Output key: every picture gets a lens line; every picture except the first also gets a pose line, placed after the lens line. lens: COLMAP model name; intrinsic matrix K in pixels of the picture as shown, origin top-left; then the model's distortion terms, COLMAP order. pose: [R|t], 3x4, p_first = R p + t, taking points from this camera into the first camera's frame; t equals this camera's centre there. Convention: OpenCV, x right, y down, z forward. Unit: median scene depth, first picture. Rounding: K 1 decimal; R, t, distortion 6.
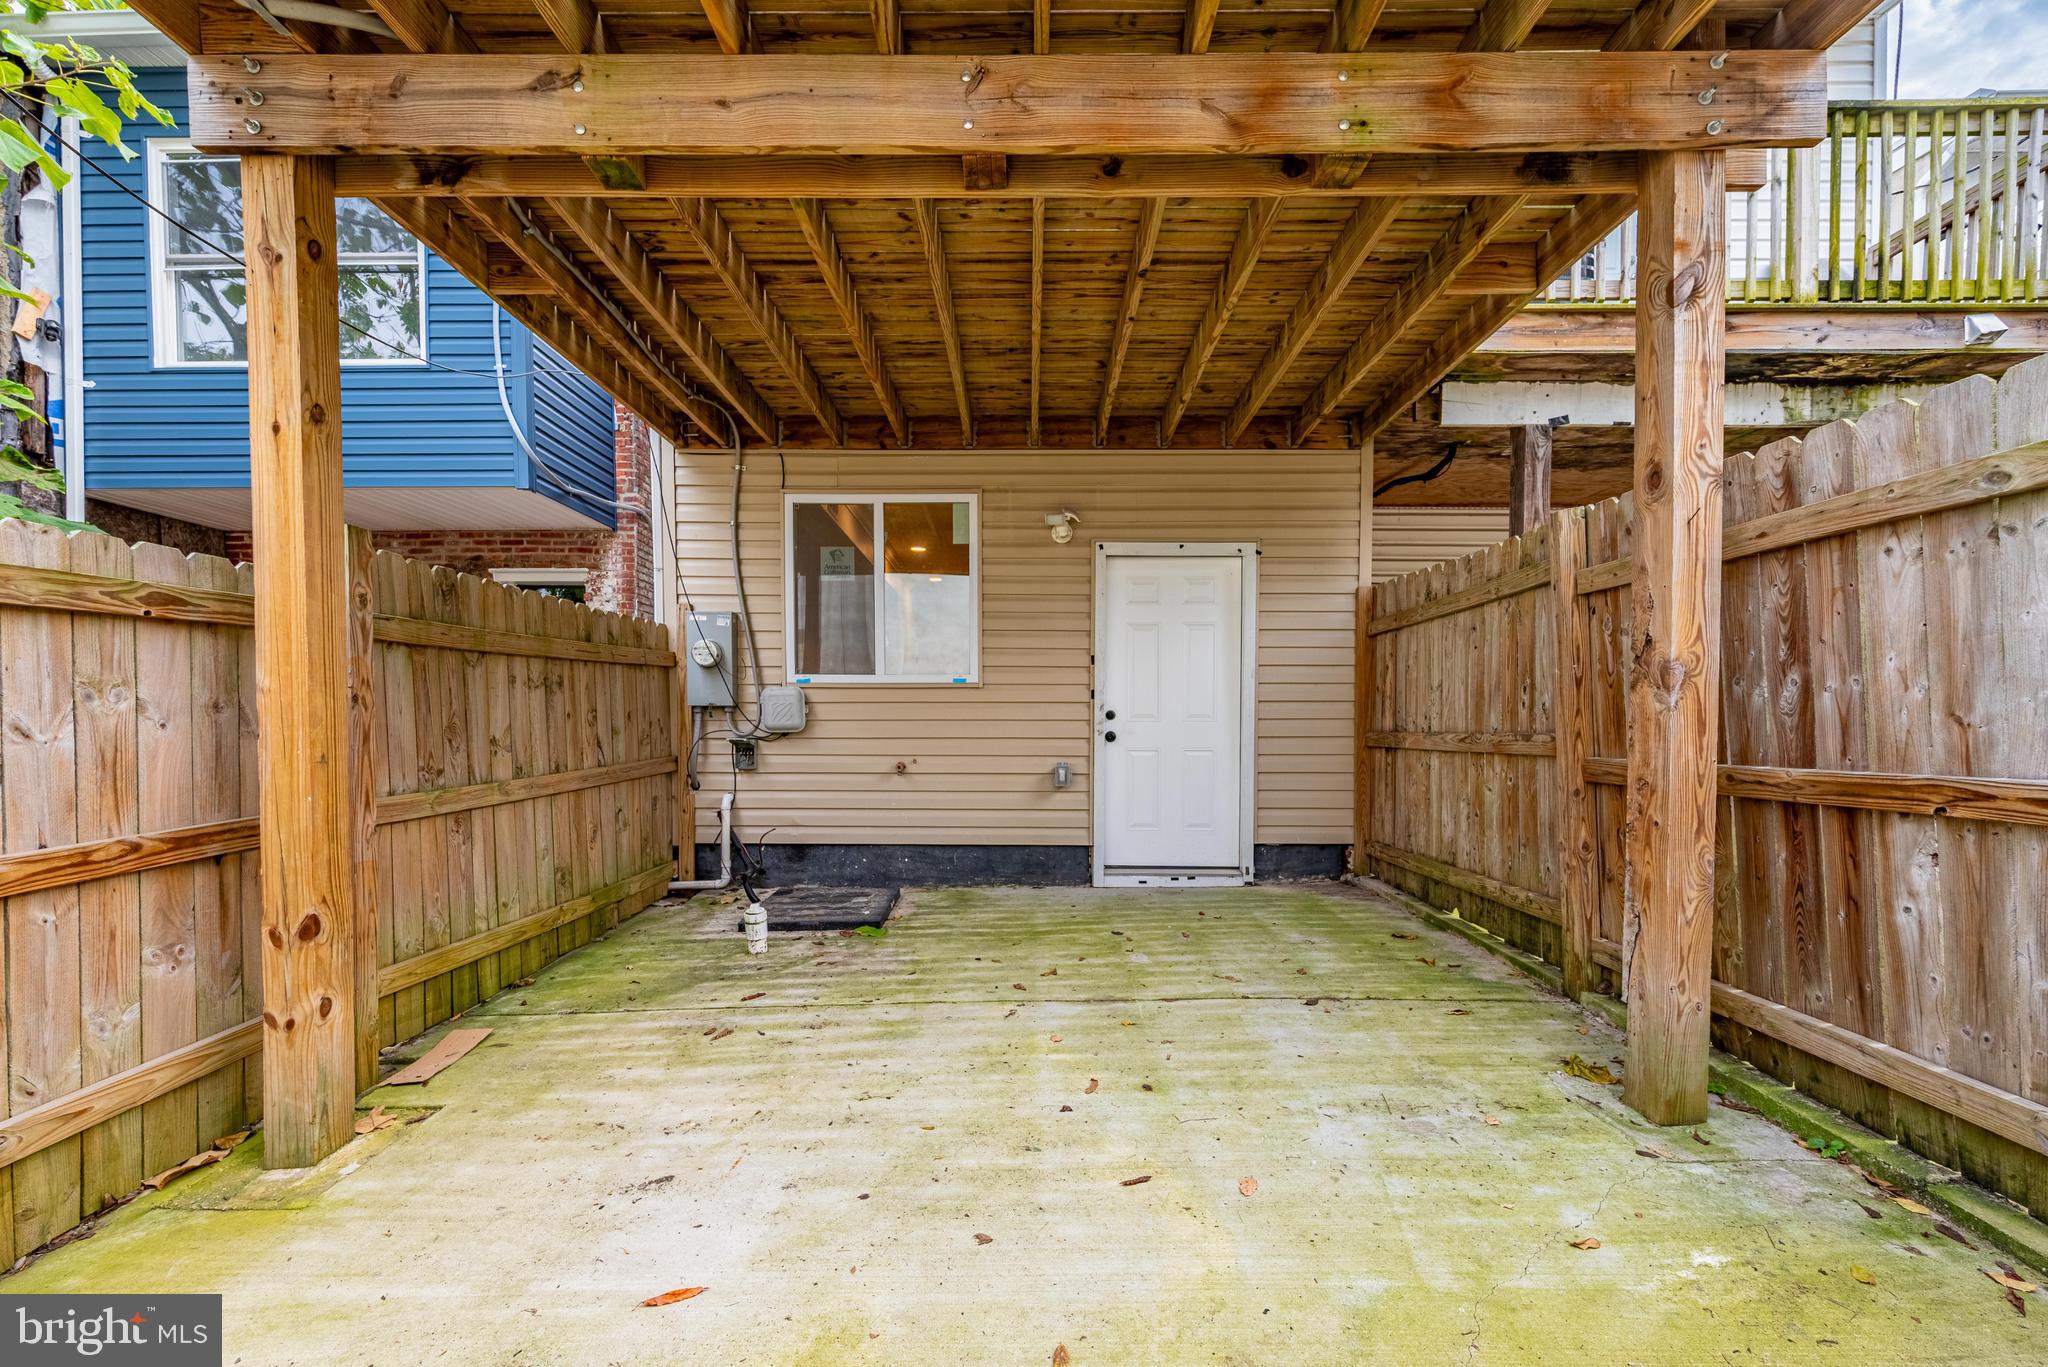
lens RADIAL K [[801.4, 0, 1015.7], [0, 801.4, 729.4], [0, 0, 1]] dist [0.000420, 0.000684]
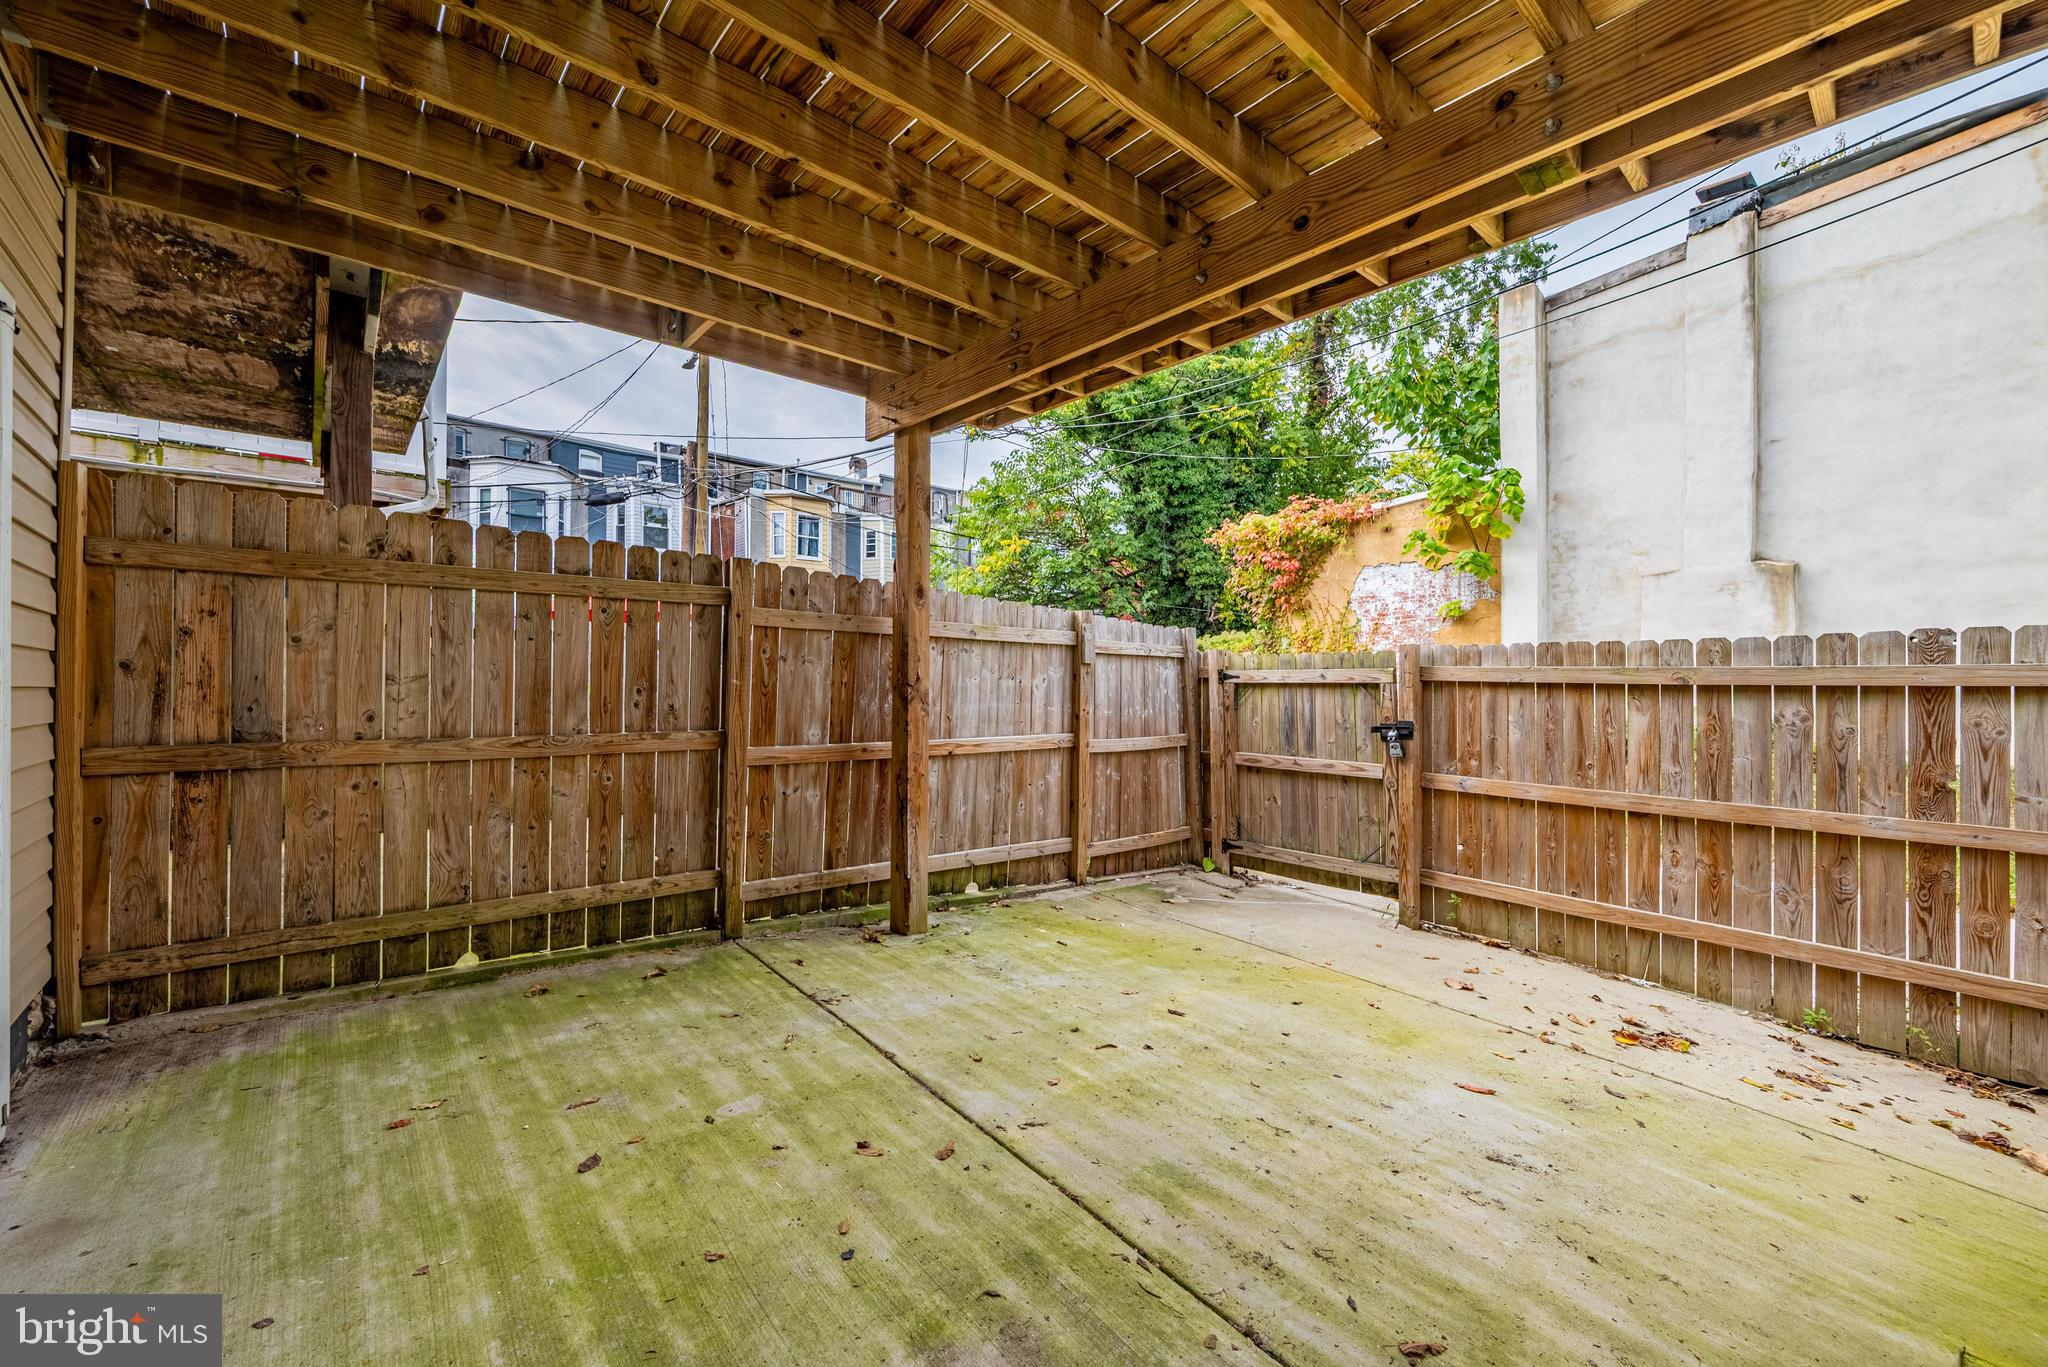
lens RADIAL K [[801.4, 0, 1022.3], [0, 801.4, 687.2], [0, 0, 1]] dist [0.000420, 0.000684]
pose [[-0.645615, 0.000248, 0.763663, -0.594547], [-0.002878, 0.999992, -0.002758, -0.062556], [-0.763658, -0.003979, -0.645609, 1.528002]]
